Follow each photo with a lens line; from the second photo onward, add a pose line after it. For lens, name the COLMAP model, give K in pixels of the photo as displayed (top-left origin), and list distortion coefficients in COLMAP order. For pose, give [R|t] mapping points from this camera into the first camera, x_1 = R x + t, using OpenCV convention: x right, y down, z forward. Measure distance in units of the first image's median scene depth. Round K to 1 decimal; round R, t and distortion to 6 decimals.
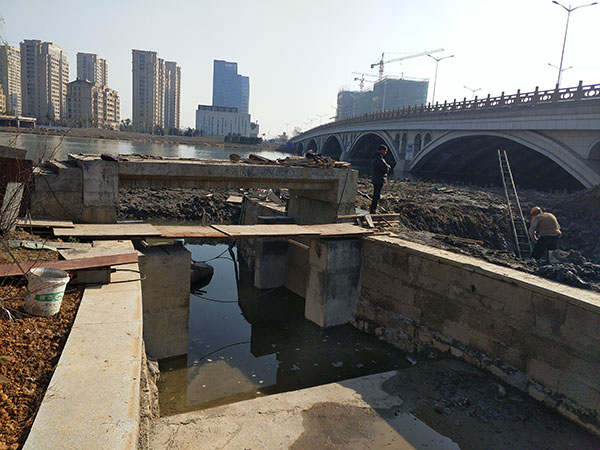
lens RADIAL K [[464.6, 0, 298.7], [0, 464.6, 222.1], [0, 0, 1]] dist [0.058528, -0.074458]
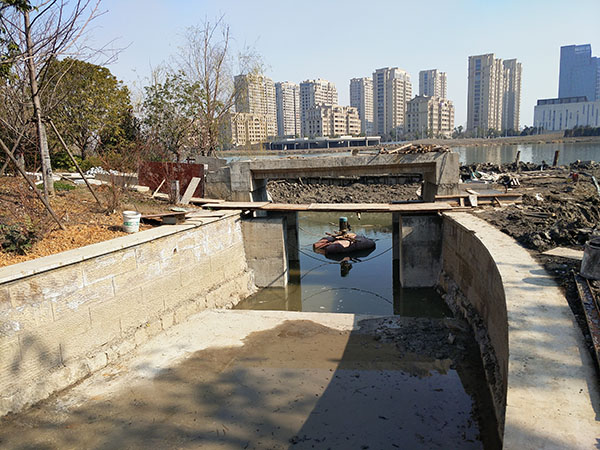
lens RADIAL K [[464.6, 0, 298.7], [0, 464.6, 222.1], [0, 0, 1]] dist [0.058528, -0.074458]
pose [[0.761812, 0.002262, -0.647794, 0.469123], [-0.011259, 0.999889, -0.009750, 0.053462], [0.647700, 0.014721, 0.761753, -0.038212]]
